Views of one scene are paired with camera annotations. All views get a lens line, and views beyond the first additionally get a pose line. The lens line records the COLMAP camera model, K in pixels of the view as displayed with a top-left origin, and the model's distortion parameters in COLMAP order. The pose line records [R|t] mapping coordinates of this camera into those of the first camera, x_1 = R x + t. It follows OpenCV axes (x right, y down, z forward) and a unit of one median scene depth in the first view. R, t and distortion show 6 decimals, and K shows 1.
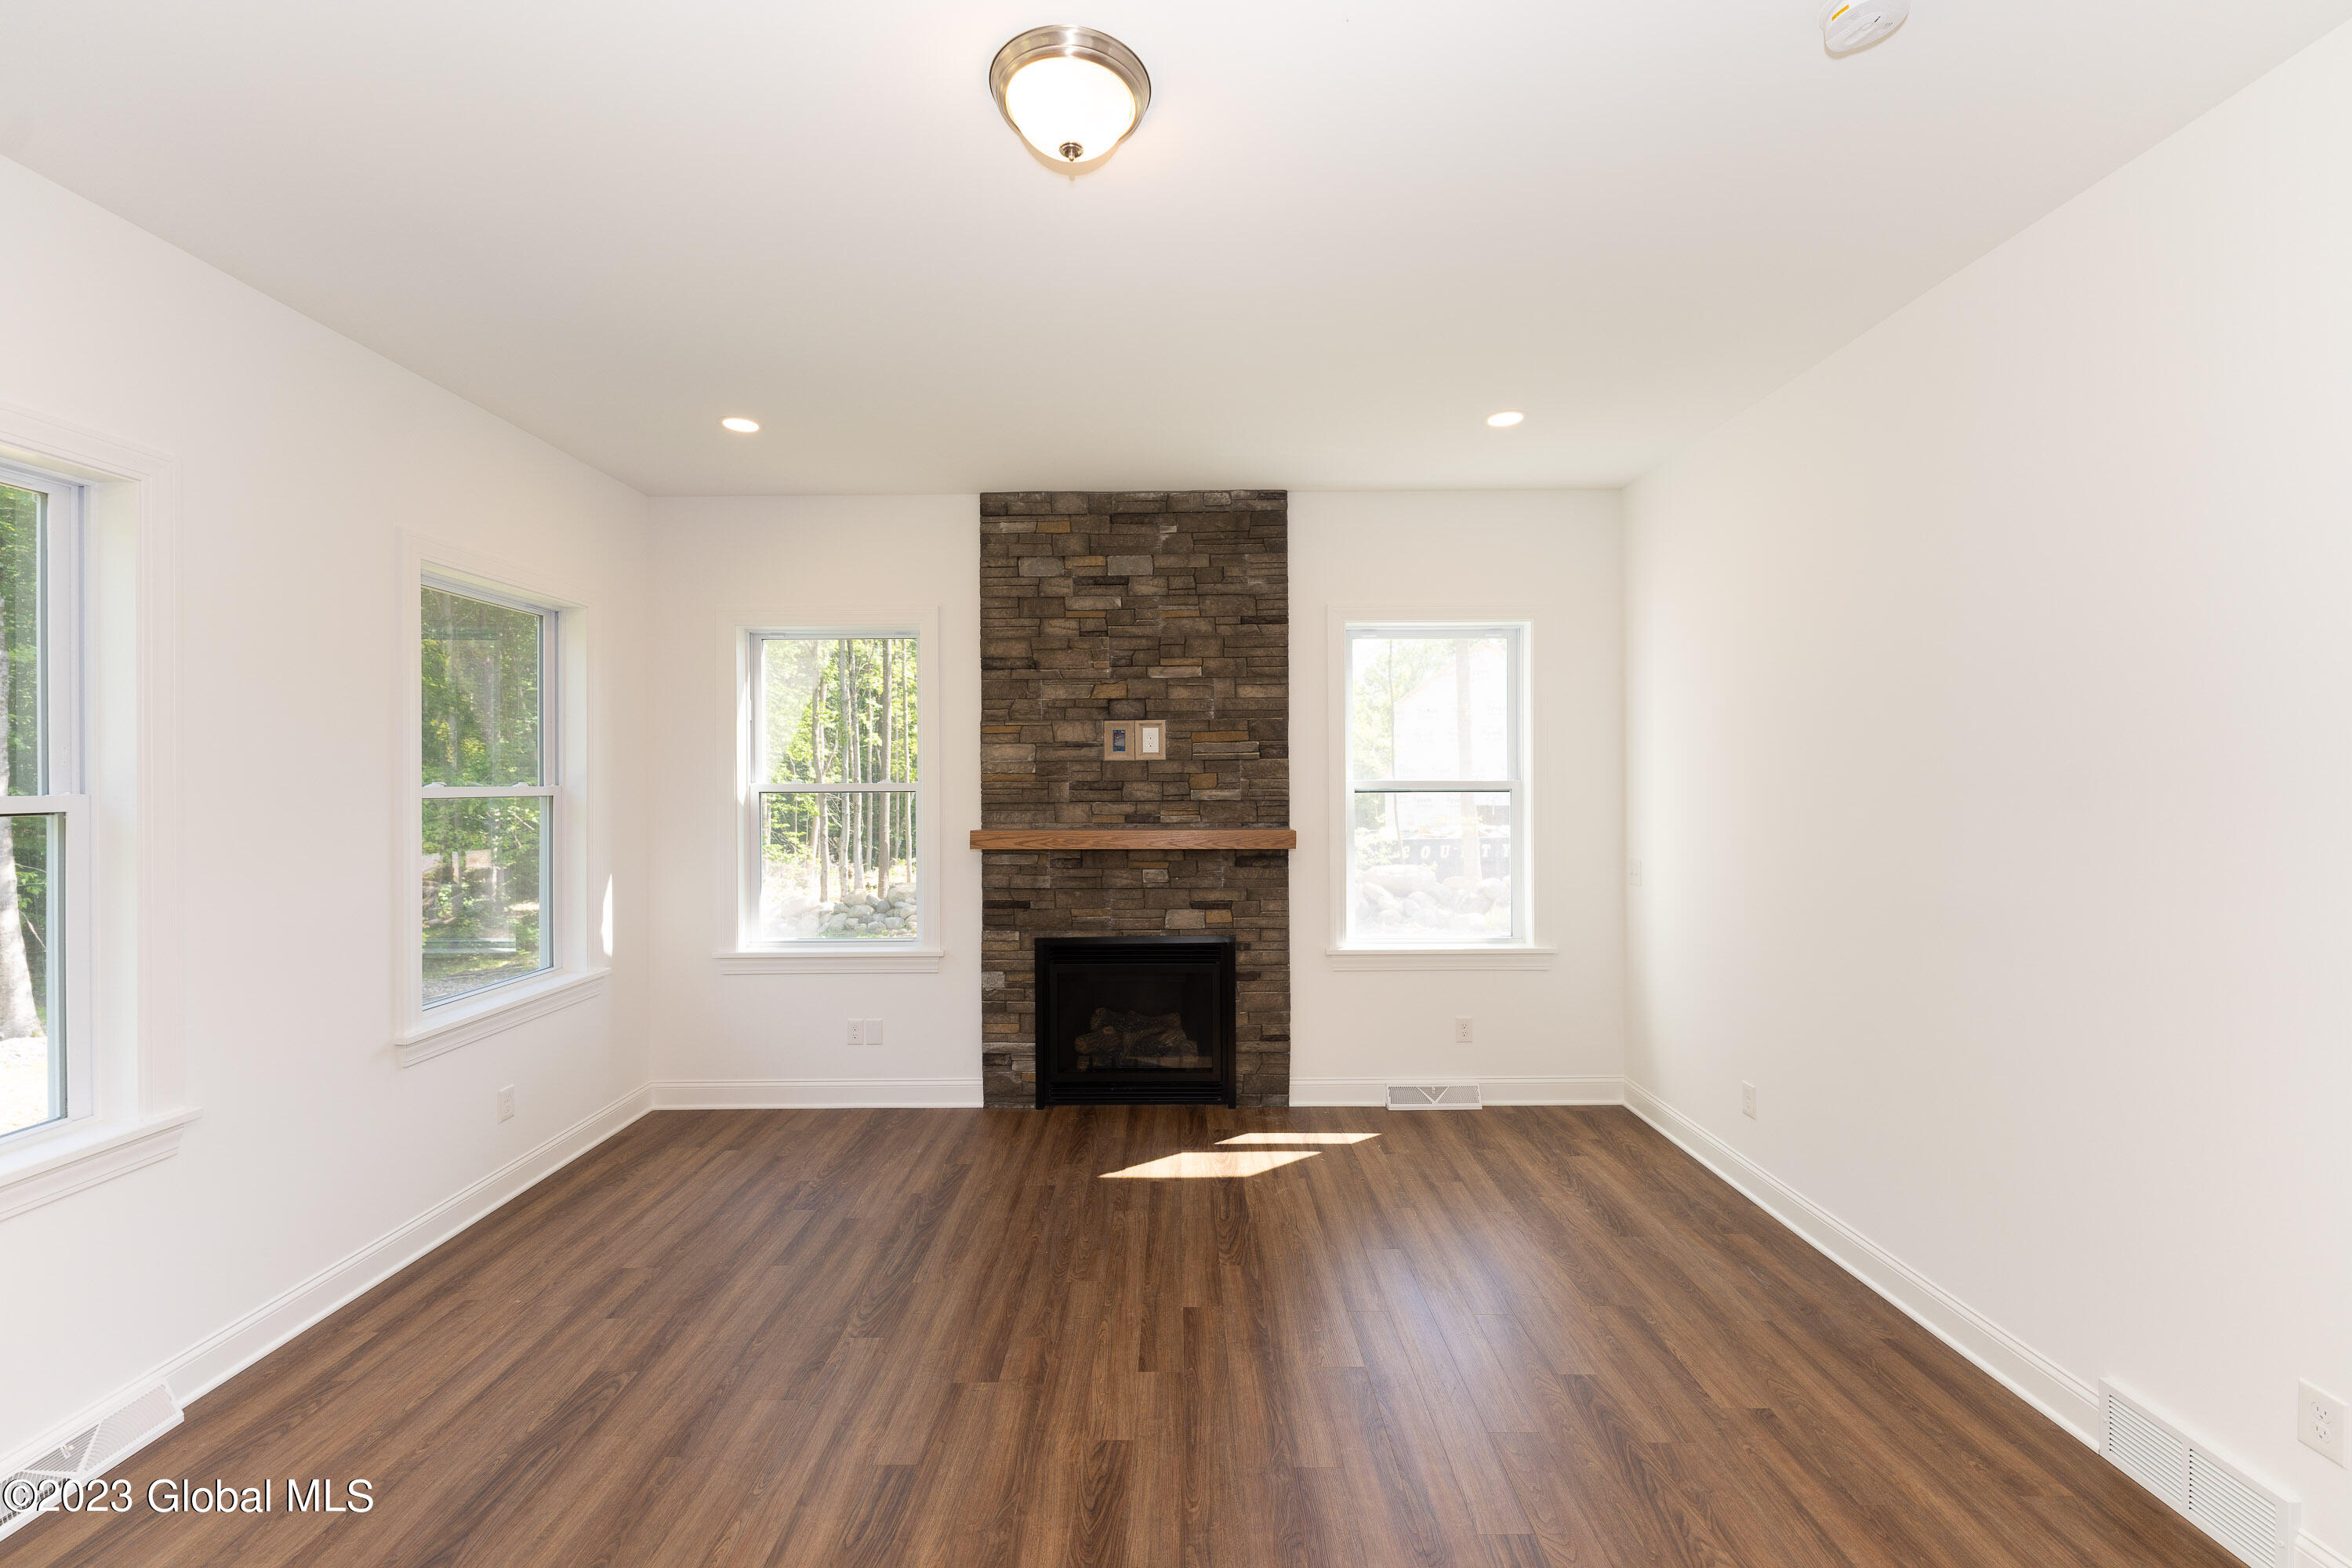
lens RADIAL K [[935.3, 0, 1177.6], [0, 935.3, 779.2], [0, 0, 1]] dist [0.000544, 0.000322]
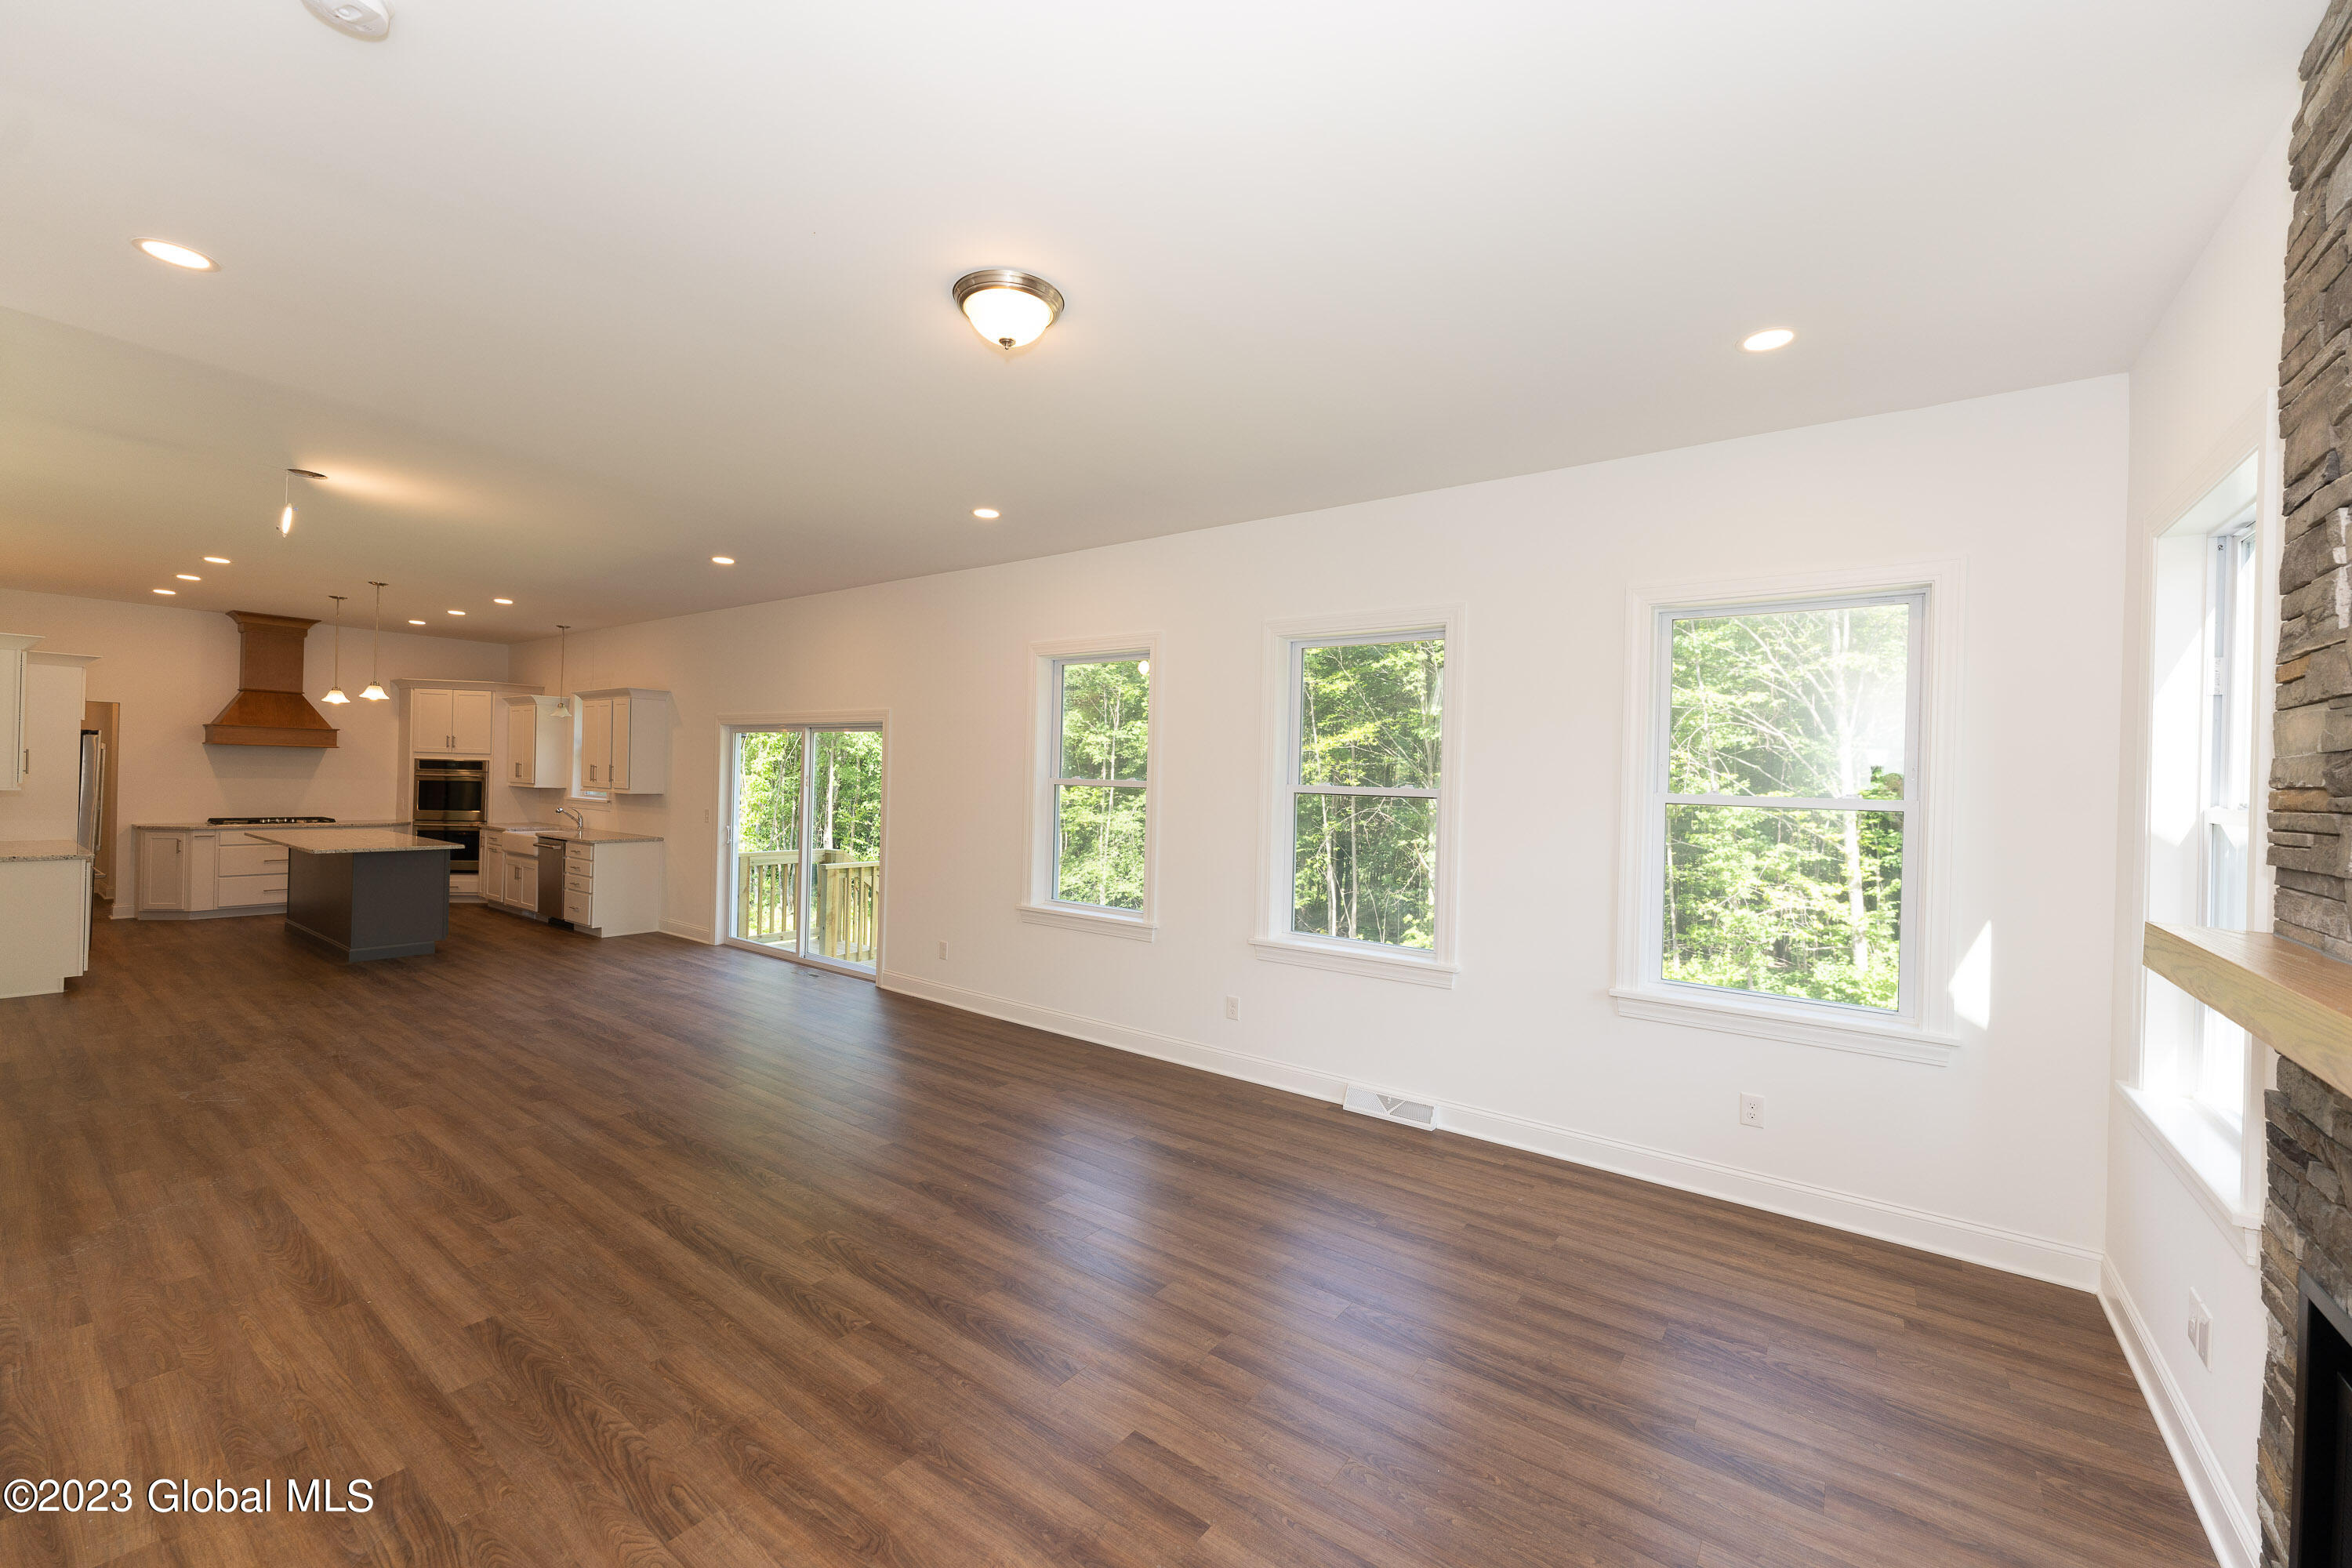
lens RADIAL K [[935.3, 0, 1184.1], [0, 935.3, 776.9], [0, 0, 1]] dist [0.000544, 0.000322]
pose [[-0.588519, -0.009852, -0.808423, 0.372462], [-0.023829, 0.999703, 0.005164, -0.004996], [0.808132, 0.022303, -0.588579, 0.864510]]
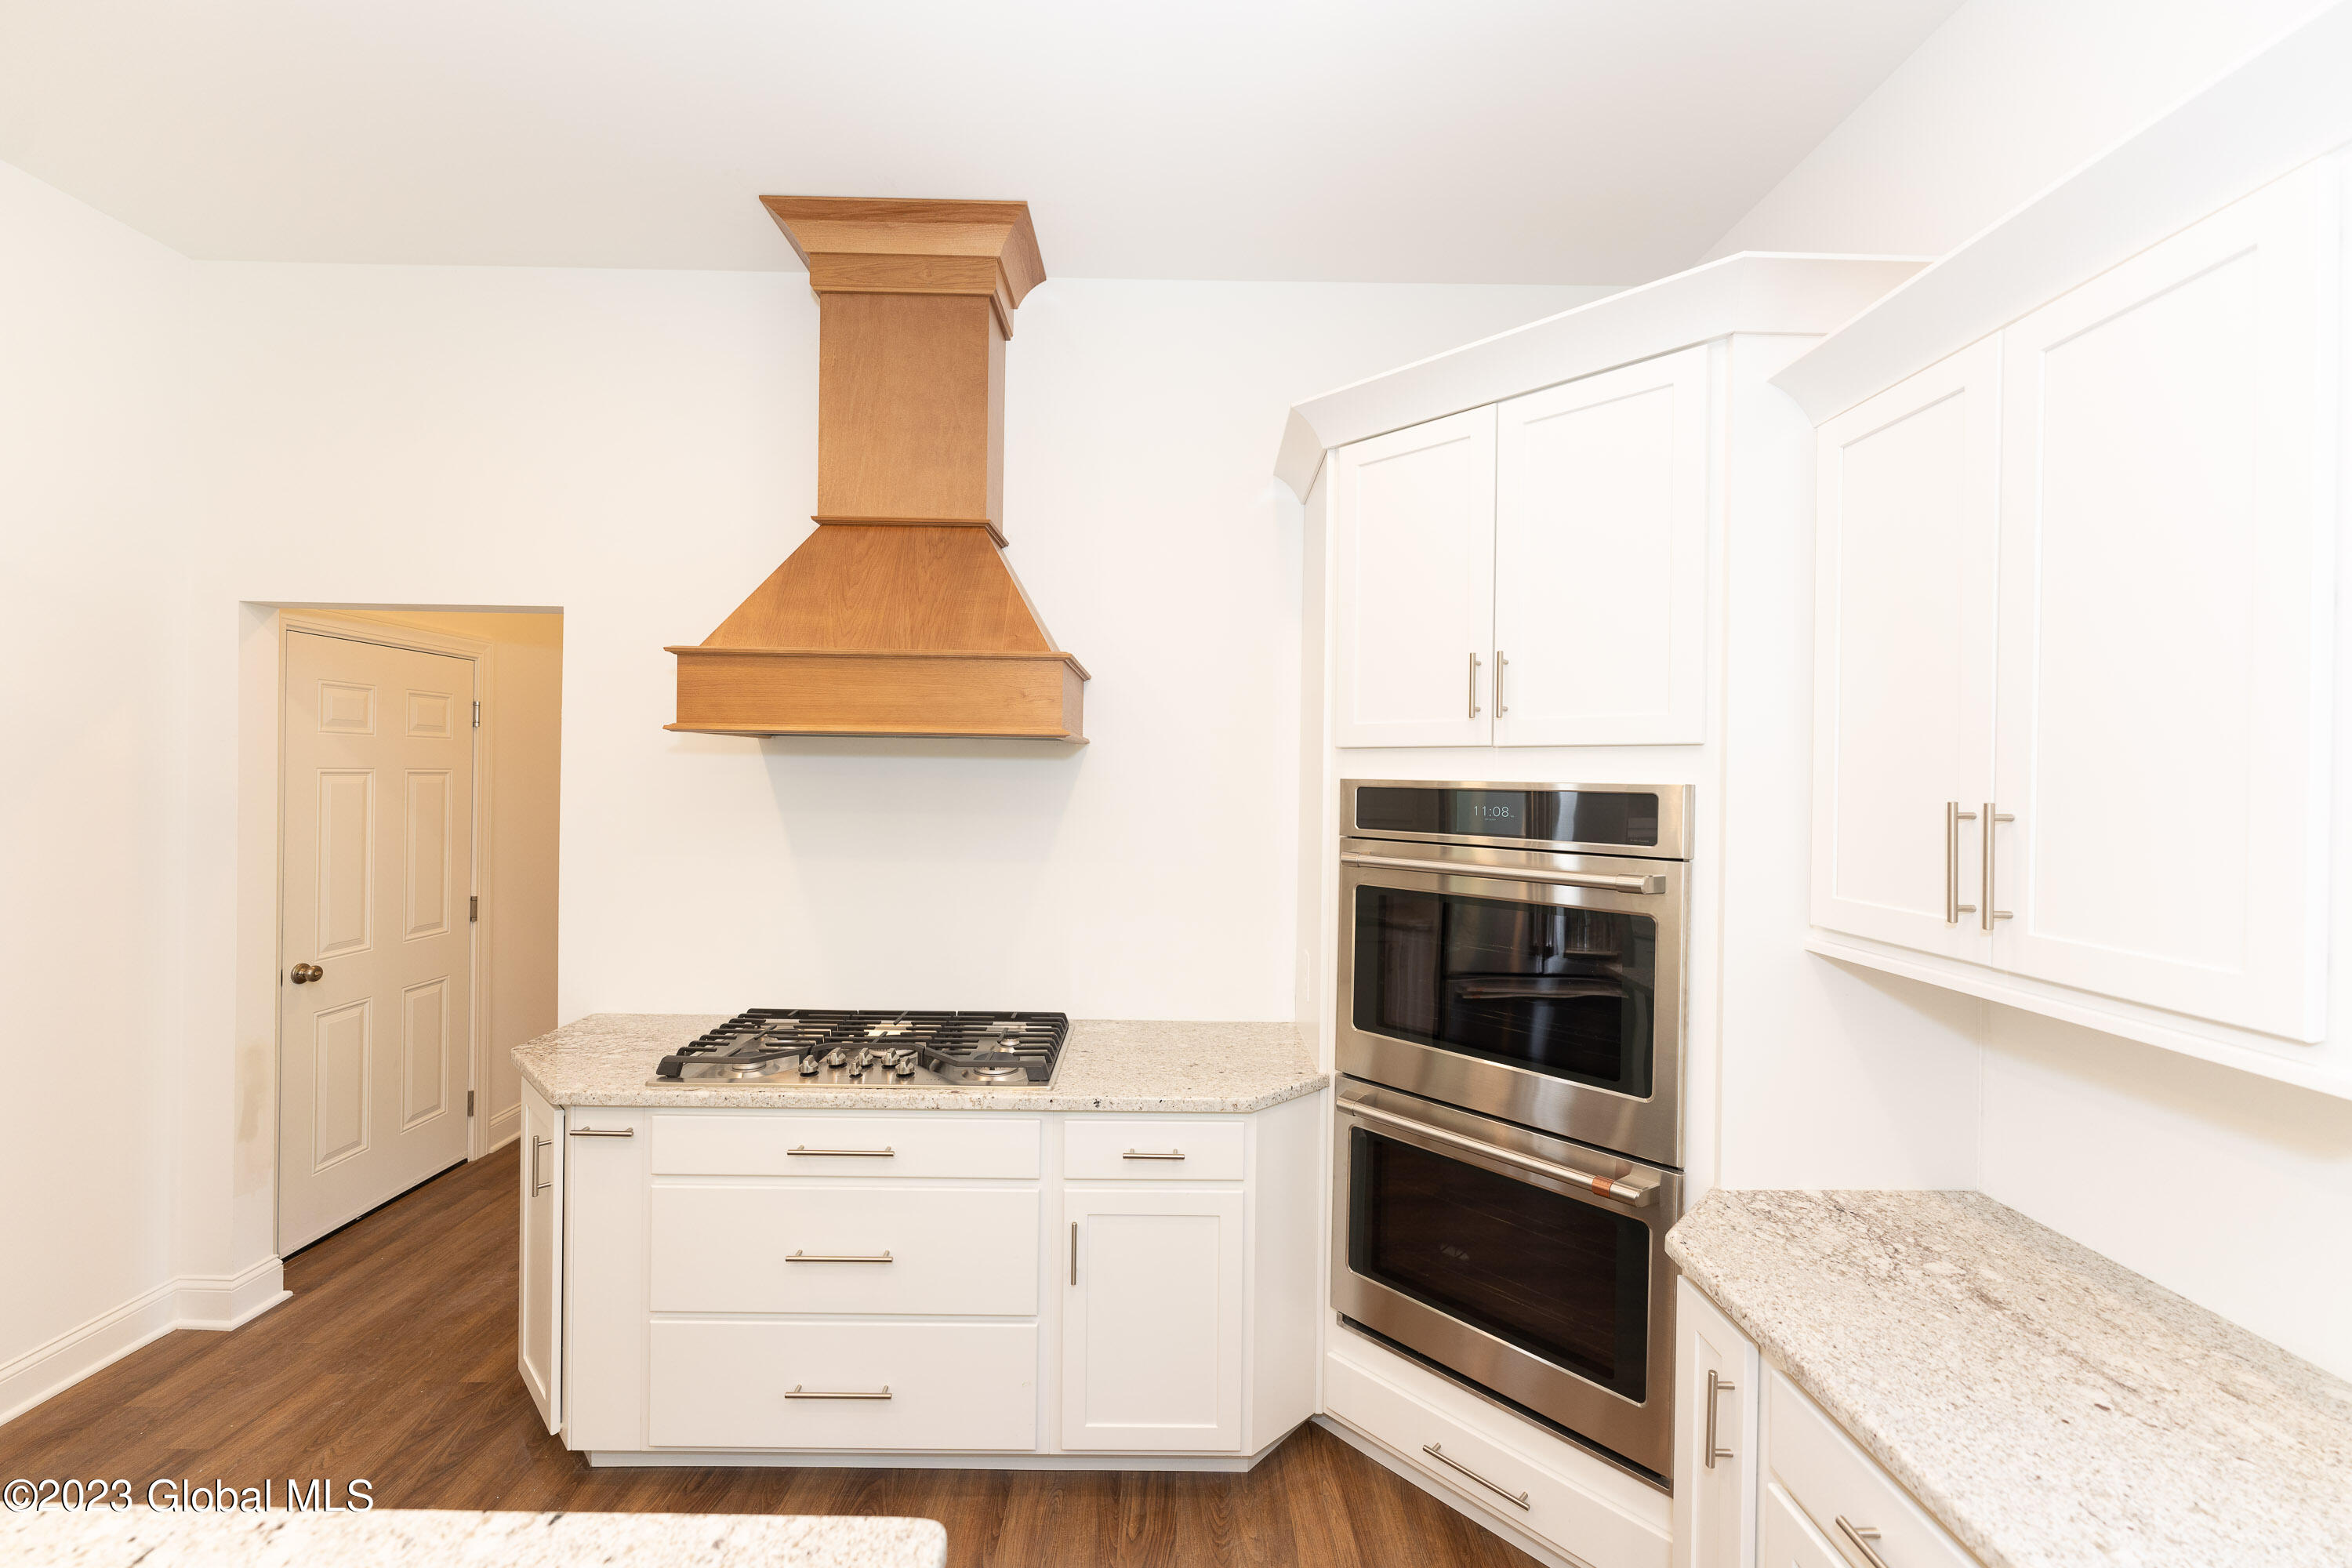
lens RADIAL K [[935.3, 0, 1172.3], [0, 935.3, 776.1], [0, 0, 1]] dist [0.000544, 0.000322]
pose [[-0.999835, -0.010469, -0.014849, -0.265741], [-0.010484, 0.999945, 0.000932, 0.004414], [0.014839, 0.001088, -0.999889, -1.486674]]
